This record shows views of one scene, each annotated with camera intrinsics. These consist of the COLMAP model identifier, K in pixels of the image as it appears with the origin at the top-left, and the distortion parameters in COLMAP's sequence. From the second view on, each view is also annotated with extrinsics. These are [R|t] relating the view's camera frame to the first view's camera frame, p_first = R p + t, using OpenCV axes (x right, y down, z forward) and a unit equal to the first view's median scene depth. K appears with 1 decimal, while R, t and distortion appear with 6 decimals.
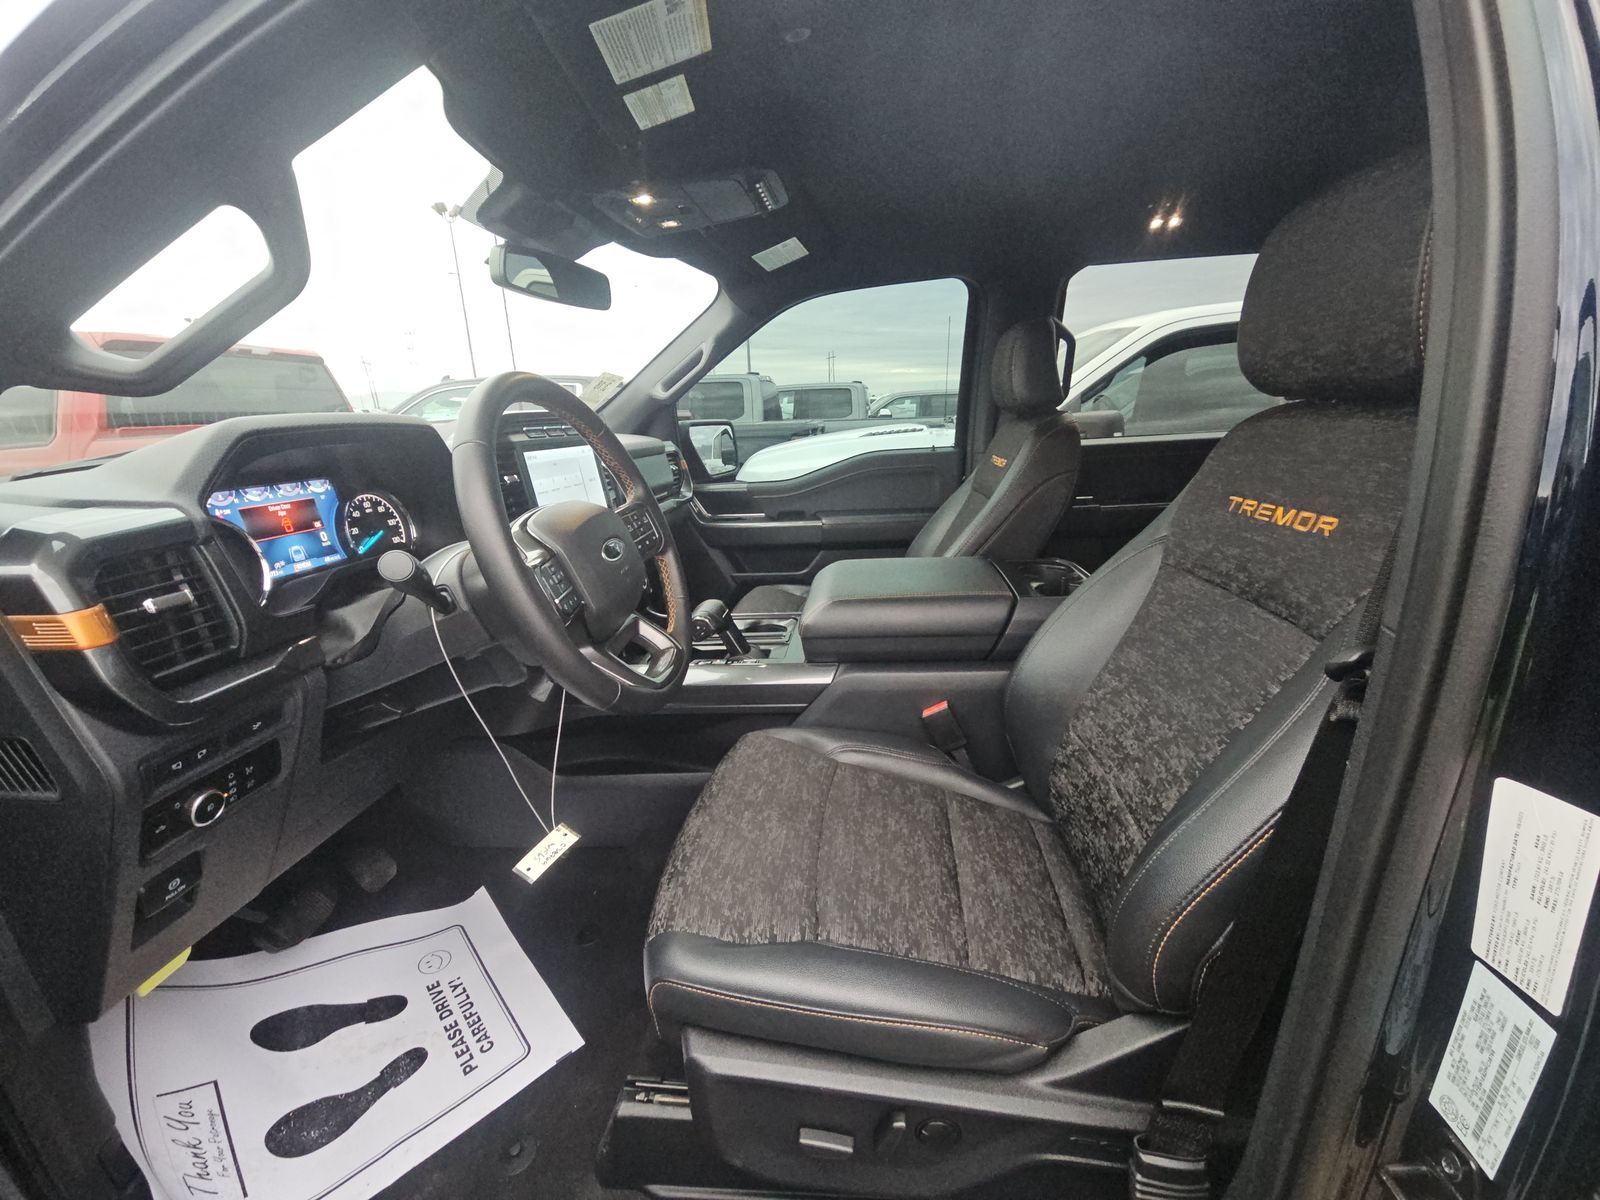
lens RADIAL K [[651.3, 0, 799.4], [0, 651.3, 616.7], [0, 0, 1]] dist [0.001281, 0.000043]
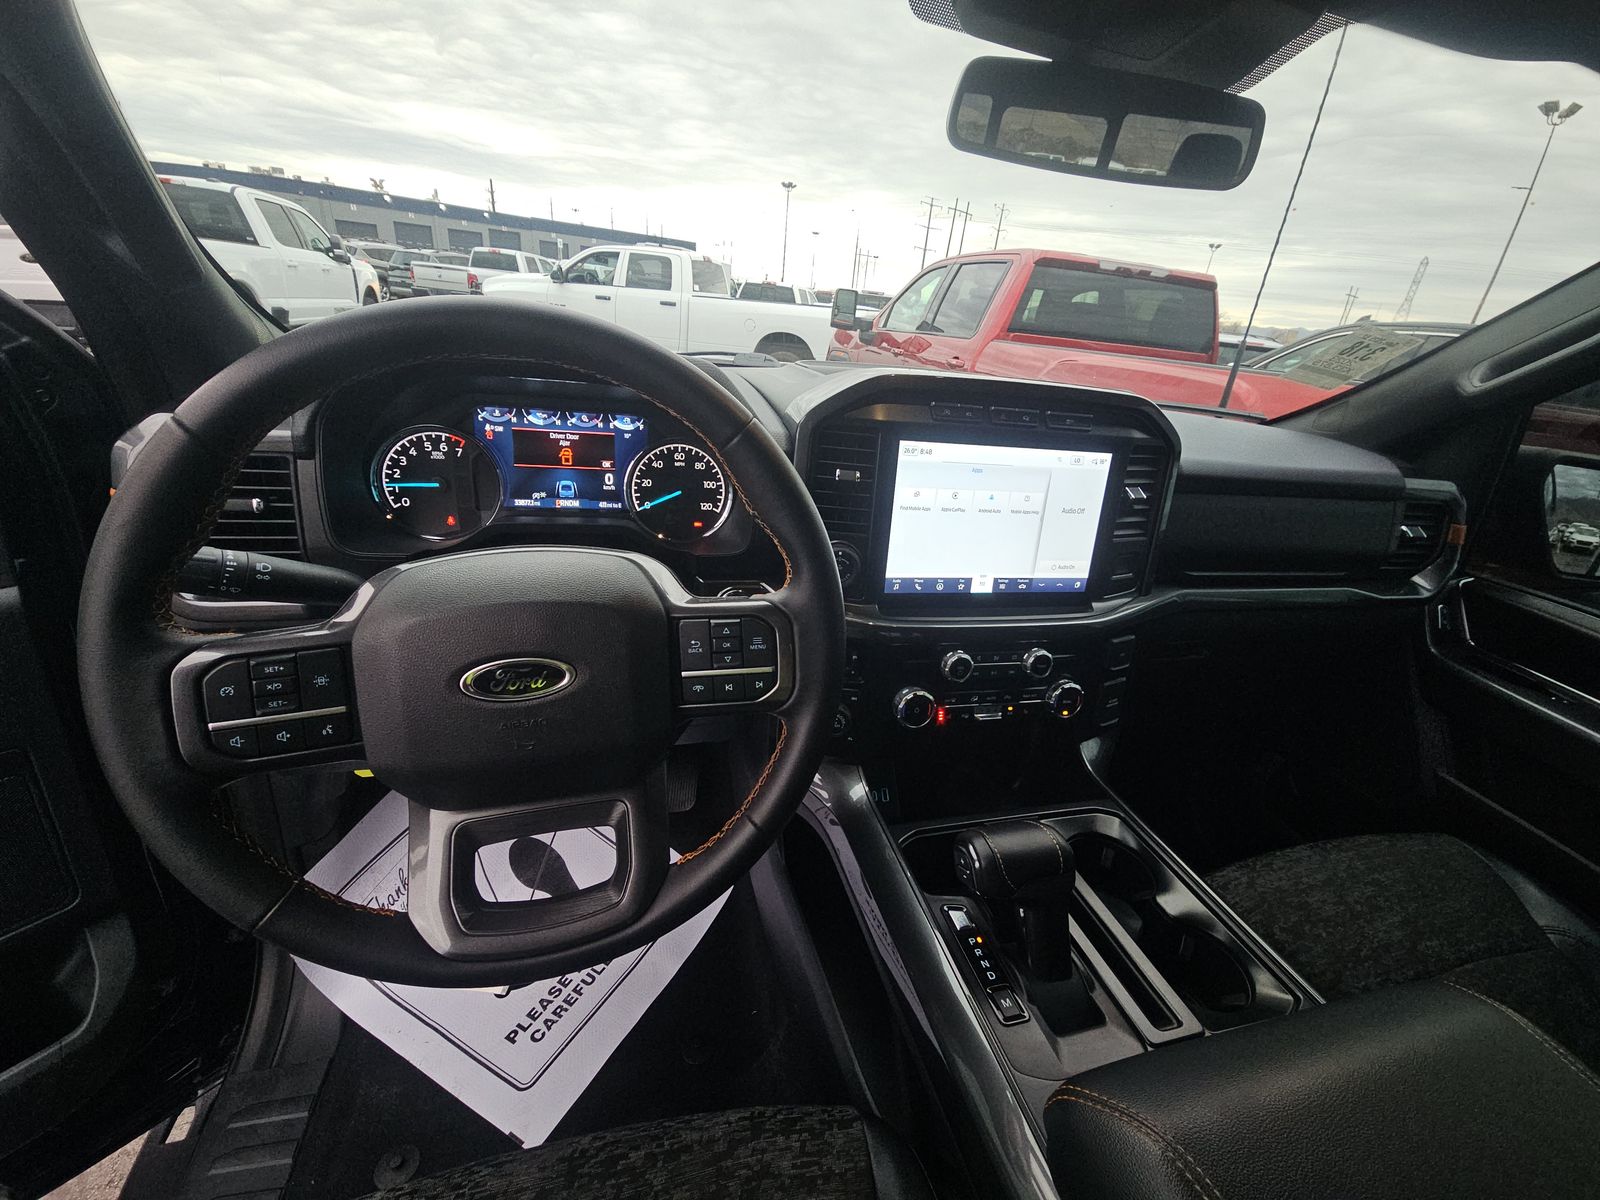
lens RADIAL K [[651.3, 0, 799.4], [0, 651.3, 616.7], [0, 0, 1]] dist [0.001281, 0.000043]
pose [[0.360557, 0.459321, -0.811802, 0.149285], [-0.383253, 0.866435, 0.320013, -0.326540], [0.850362, 0.195743, 0.488435, 0.792769]]
